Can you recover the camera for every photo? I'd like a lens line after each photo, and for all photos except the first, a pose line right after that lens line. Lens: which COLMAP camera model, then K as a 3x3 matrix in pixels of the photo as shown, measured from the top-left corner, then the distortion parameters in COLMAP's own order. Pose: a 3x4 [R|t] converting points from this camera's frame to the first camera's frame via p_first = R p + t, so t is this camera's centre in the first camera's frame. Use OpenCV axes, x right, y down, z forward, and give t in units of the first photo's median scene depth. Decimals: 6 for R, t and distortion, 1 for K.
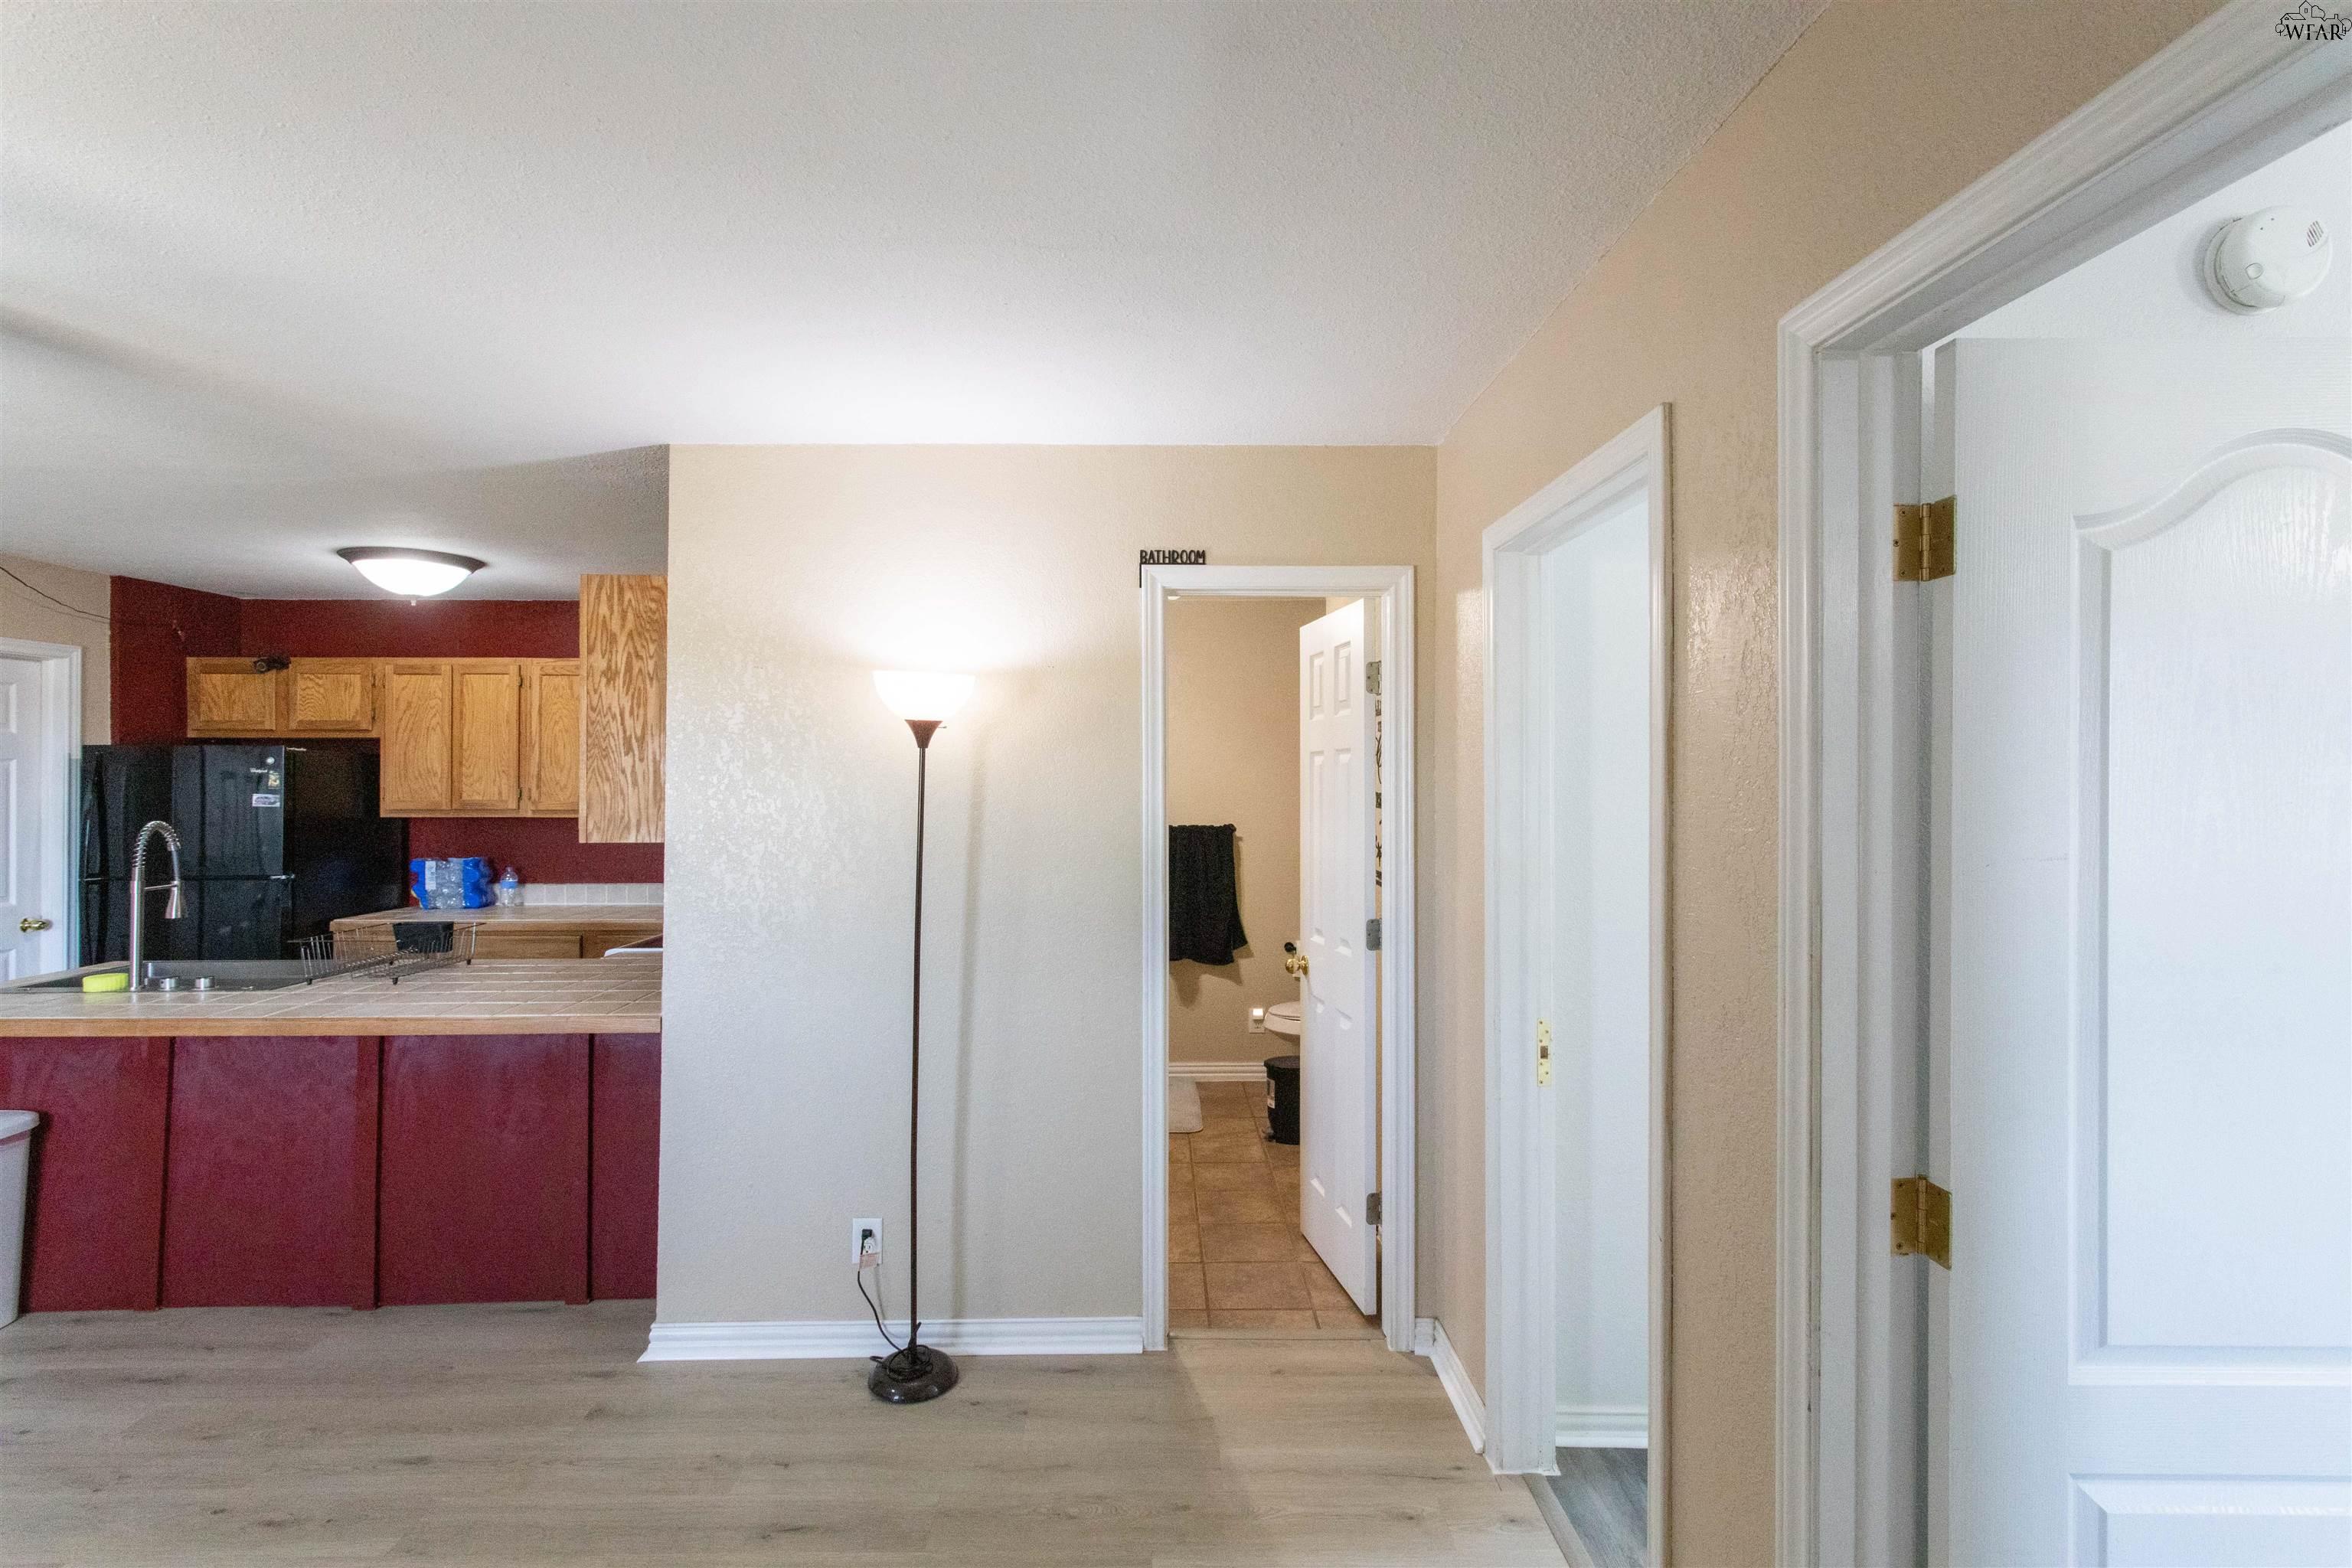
lens RADIAL K [[1115.1, 0, 1165.5], [0, 1115.1, 771.5], [0, 0, 1]] dist [-0.001169, 0.002626]
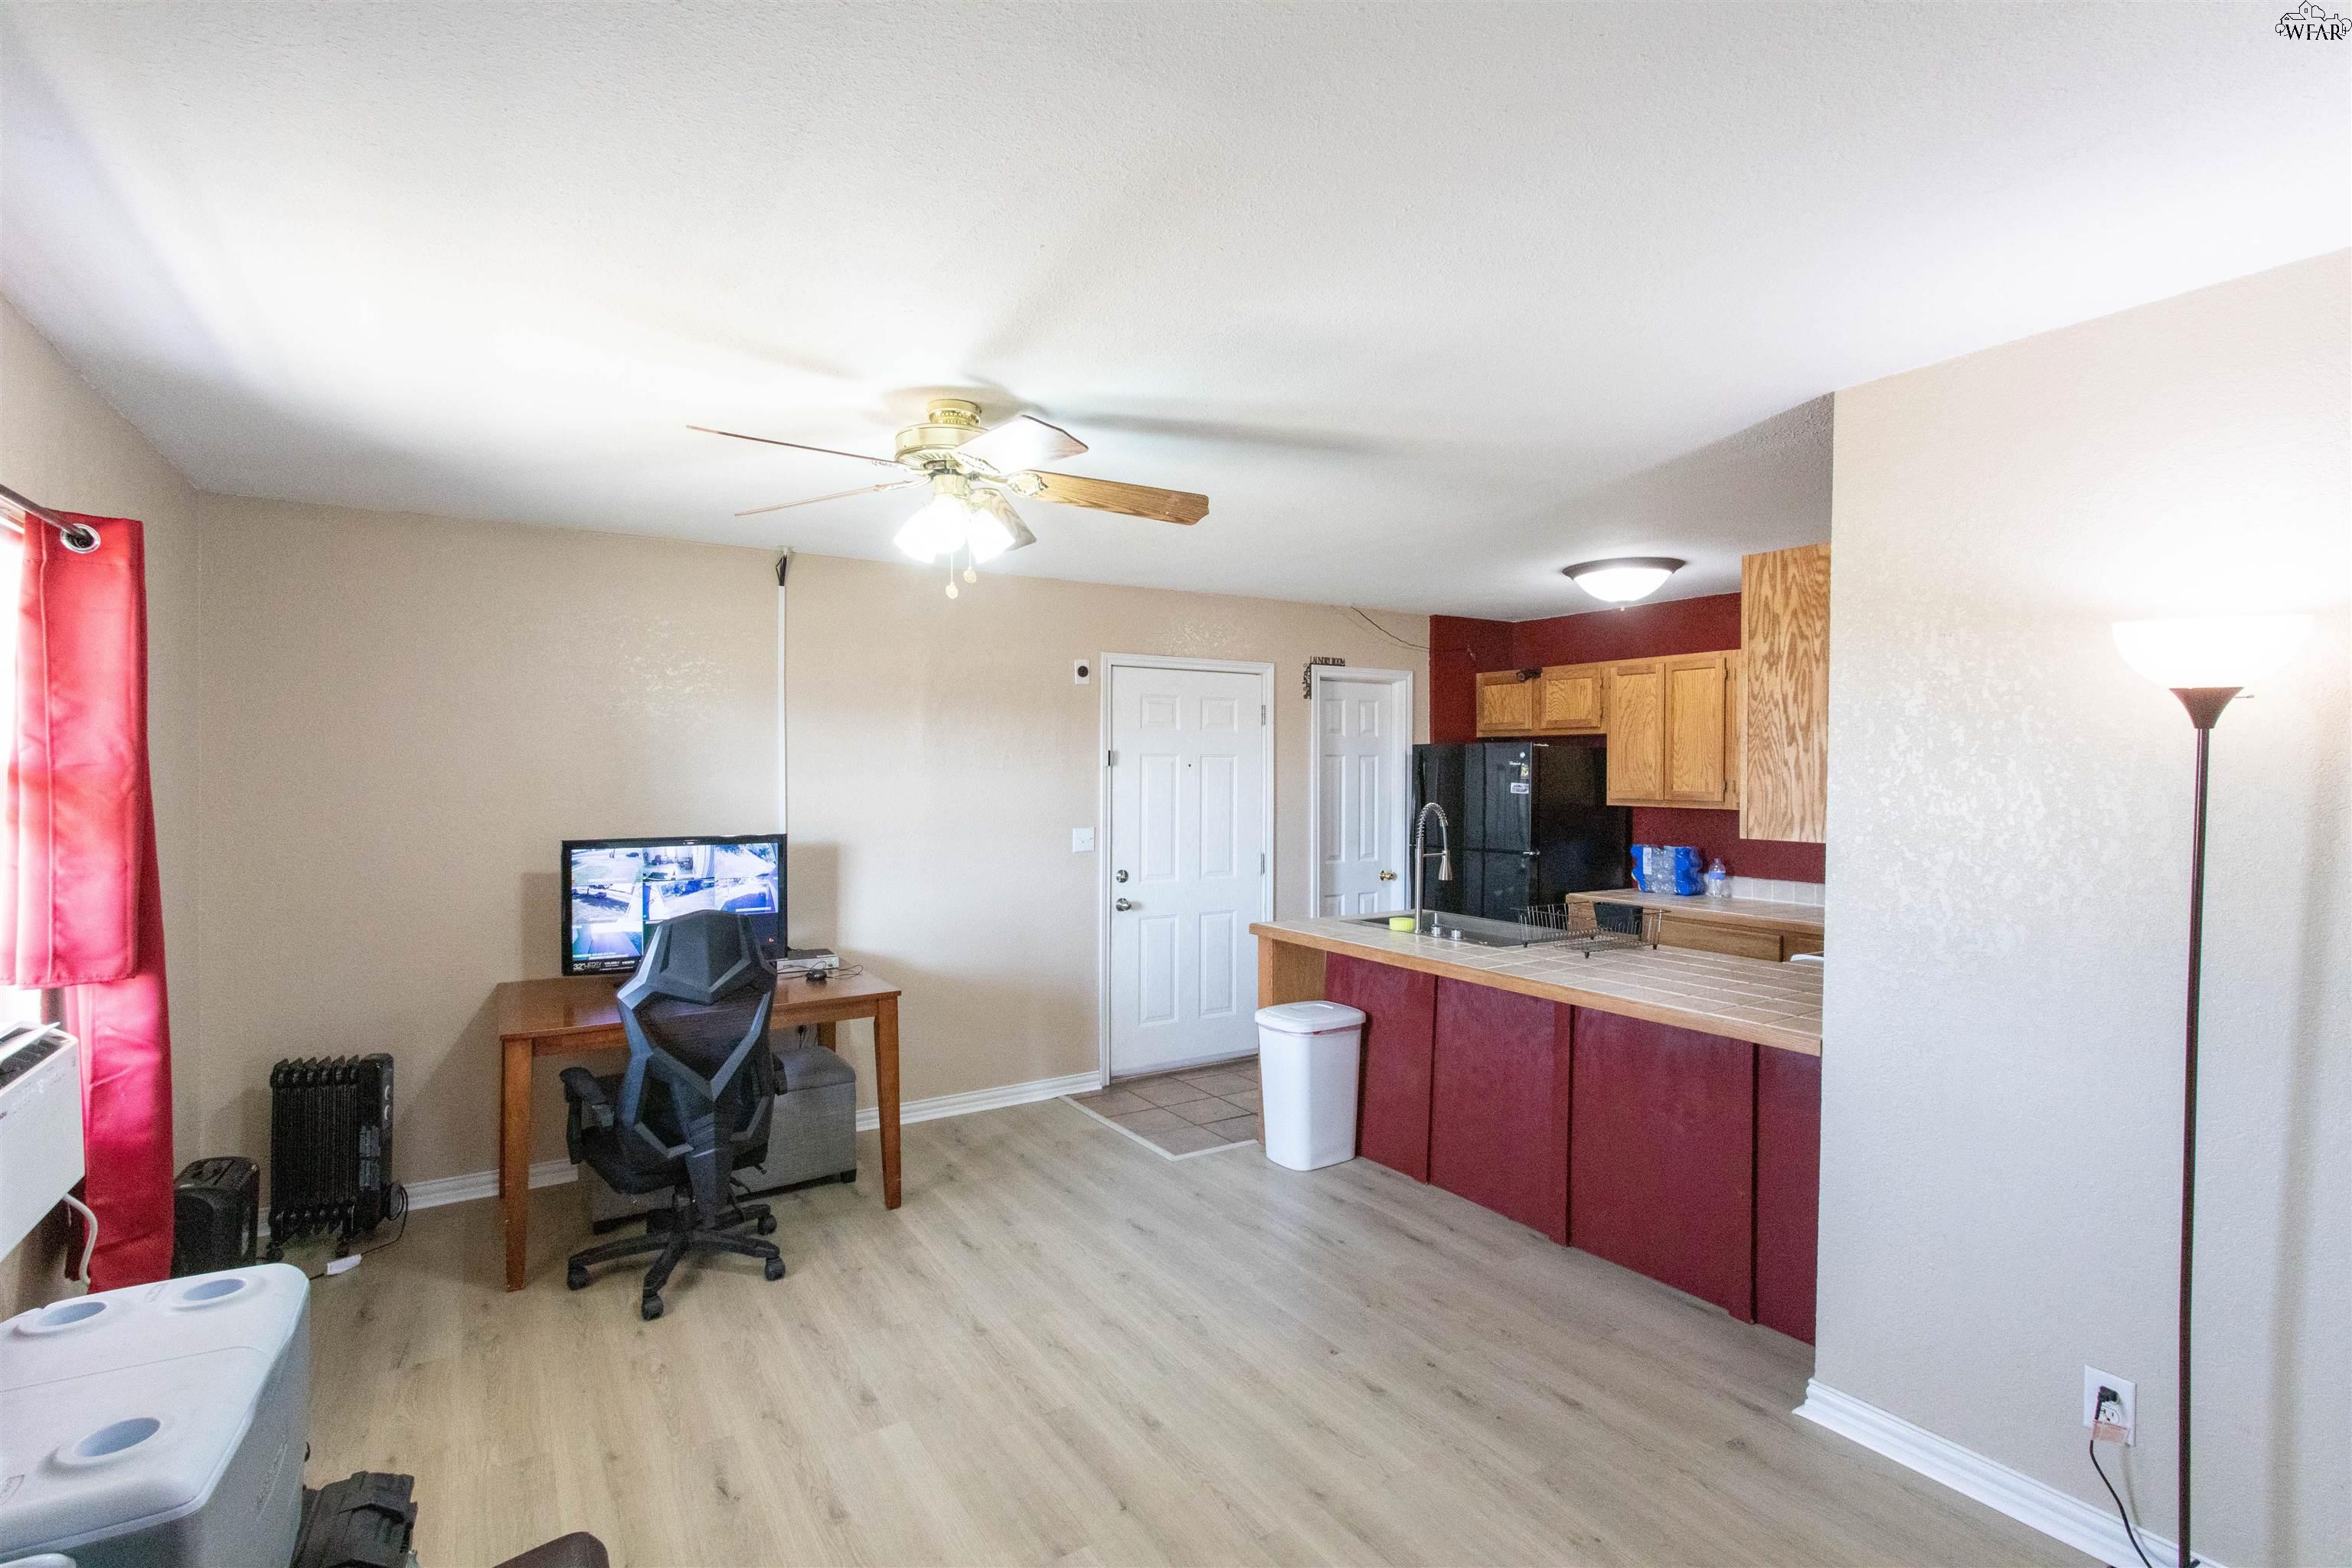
lens RADIAL K [[1115.1, 0, 1164.4], [0, 1115.1, 772.8], [0, 0, 1]] dist [-0.001169, 0.002626]
pose [[0.511890, 0.005549, -0.859033, 0.039389], [0.001230, 0.999973, 0.007192, 0.000334], [0.859050, -0.004738, 0.511869, 0.087468]]
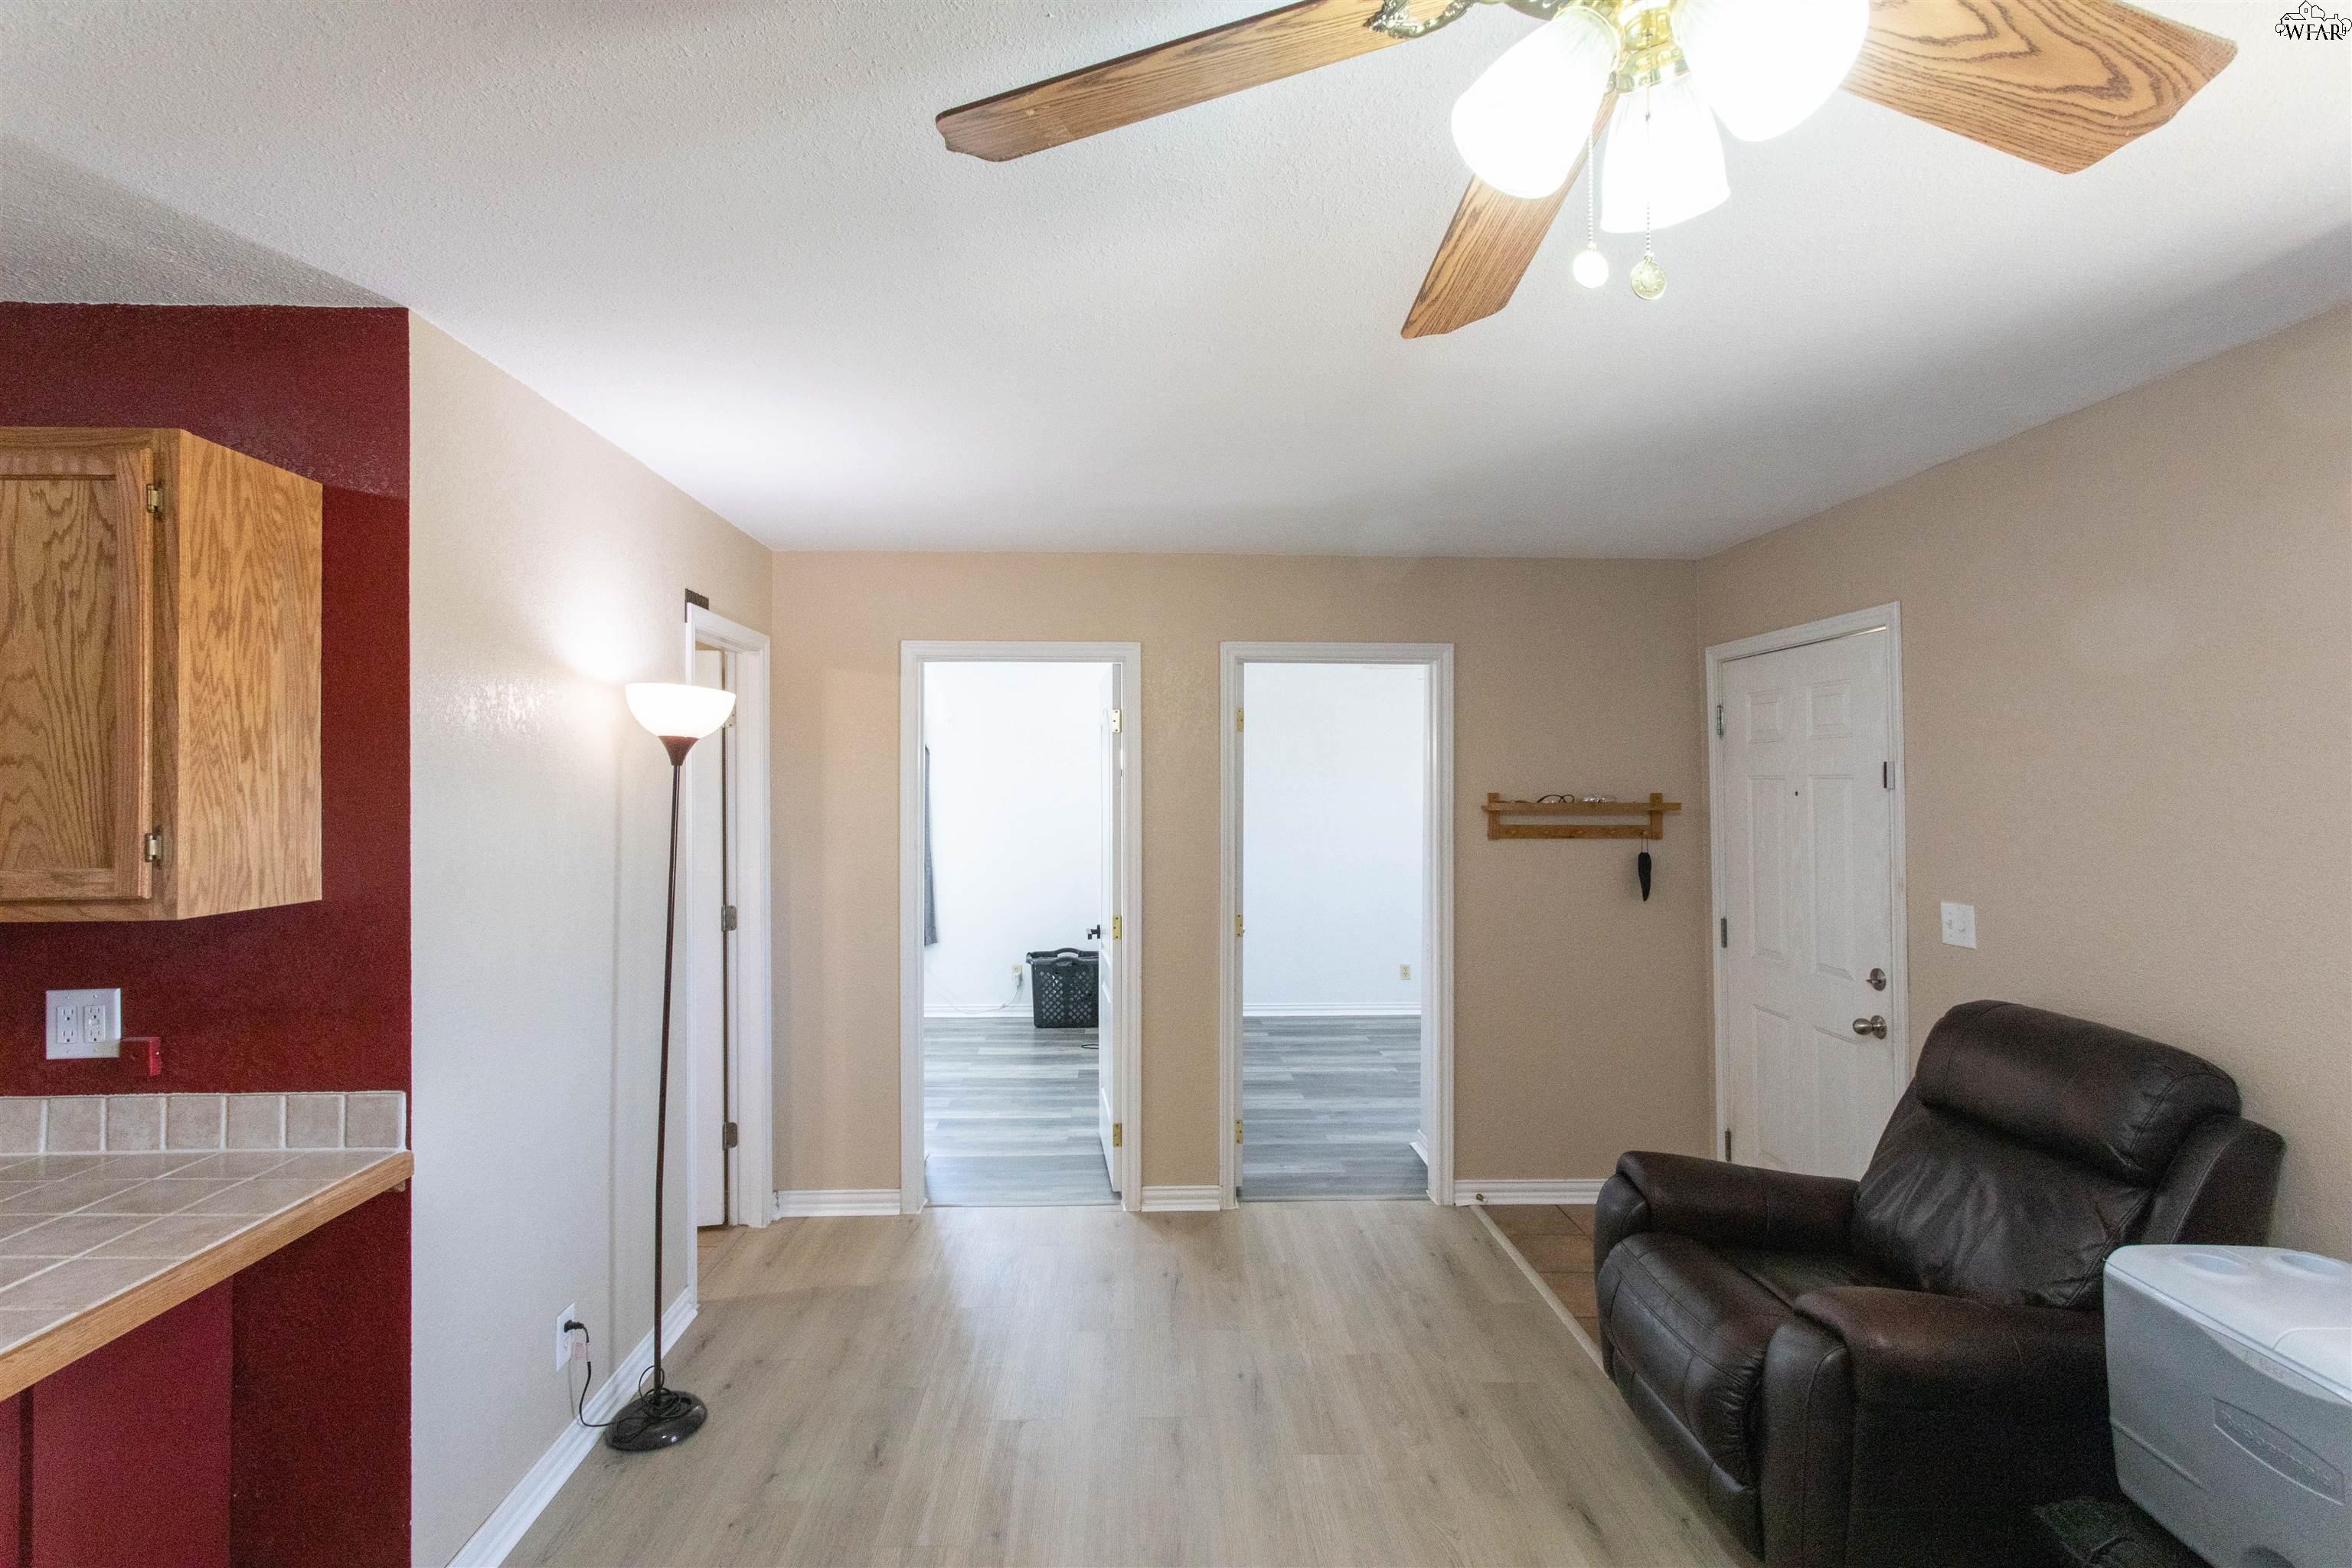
lens RADIAL K [[1115.1, 0, 1162.3], [0, 1115.1, 775.0], [0, 0, 1]] dist [-0.001169, 0.002626]
pose [[-0.017935, 0.012973, 0.999755, -1.050694], [-0.000766, 0.999915, -0.012988, -0.000139], [-0.999839, -0.000998, -0.017923, 0.512958]]
